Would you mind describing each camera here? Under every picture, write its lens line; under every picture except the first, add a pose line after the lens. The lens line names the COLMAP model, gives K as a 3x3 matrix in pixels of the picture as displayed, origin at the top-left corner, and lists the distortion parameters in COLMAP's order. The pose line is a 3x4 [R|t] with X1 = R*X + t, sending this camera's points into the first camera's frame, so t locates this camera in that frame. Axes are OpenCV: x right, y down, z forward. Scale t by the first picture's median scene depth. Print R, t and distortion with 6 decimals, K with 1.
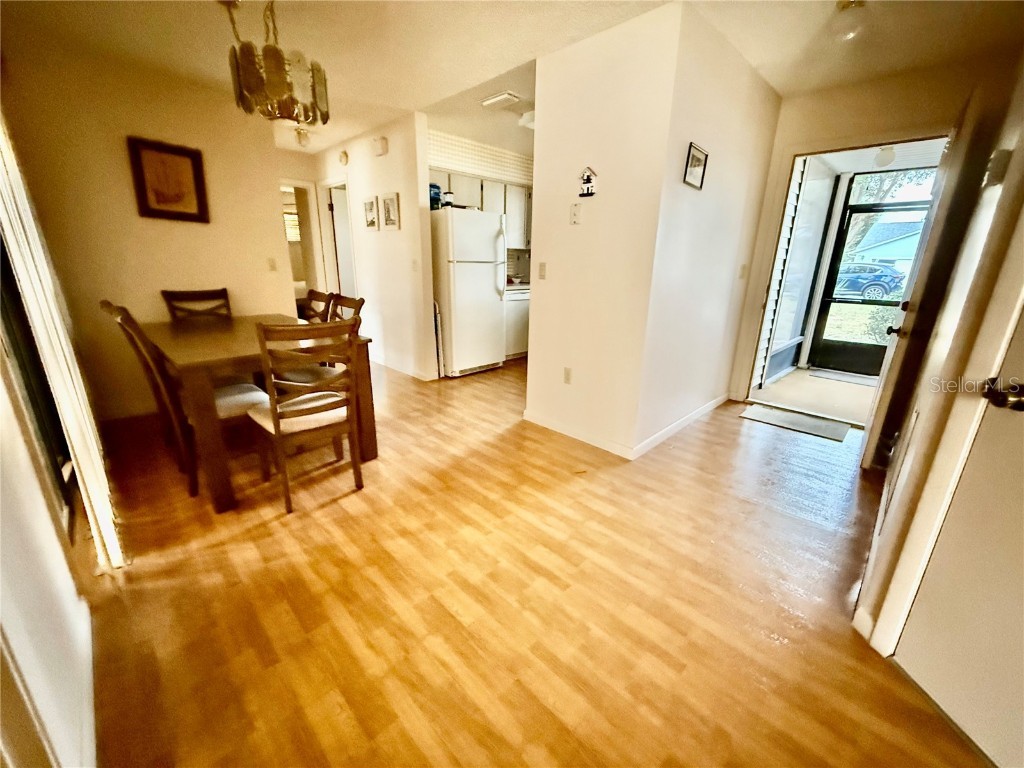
lens RADIAL K [[410.4, 0, 510.4], [0, 410.4, 383.6], [0, 0, 1]] dist [0.000367, -0.000309]
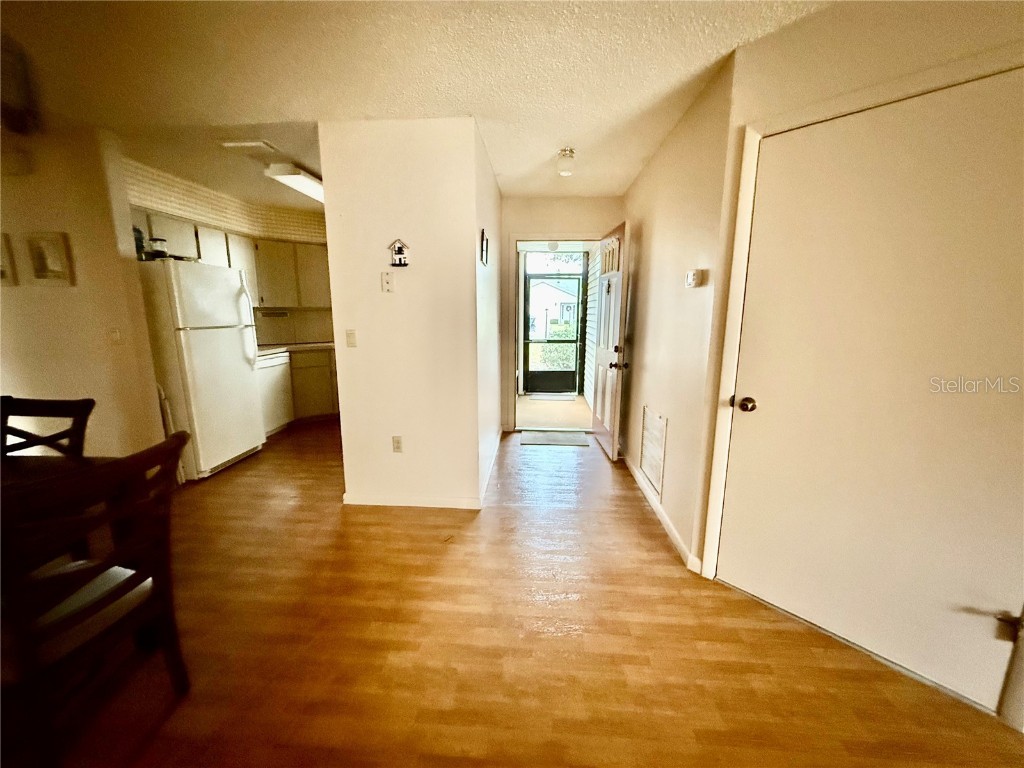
lens RADIAL K [[410.4, 0, 510.6], [0, 410.4, 384.2], [0, 0, 1]] dist [0.000367, -0.000309]
pose [[0.753091, -0.134219, 0.644080, -0.211388], [0.200954, 0.979112, -0.030930, -0.060392], [-0.626475, 0.152724, 0.764333, 0.070121]]
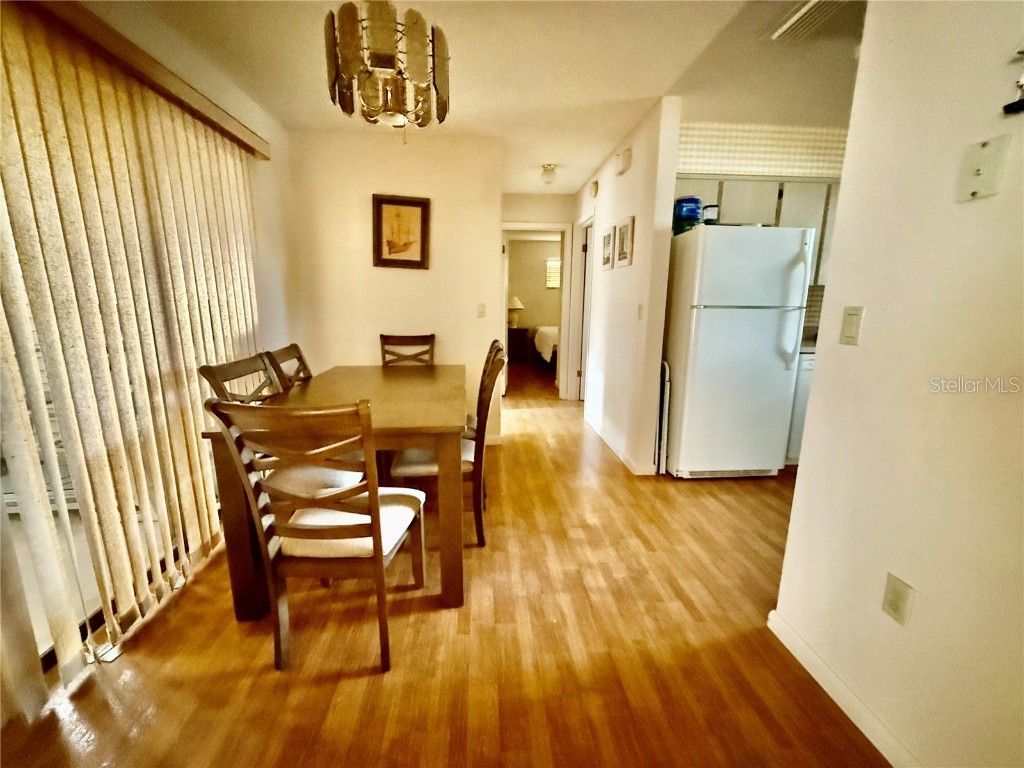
lens RADIAL K [[410.4, 0, 507.8], [0, 410.4, 381.5], [0, 0, 1]] dist [0.000367, -0.000309]
pose [[0.755586, 0.114616, -0.644944, 0.073828], [-0.185405, 0.981732, -0.042743, -0.109329], [0.628263, 0.151872, 0.763034, 0.374099]]
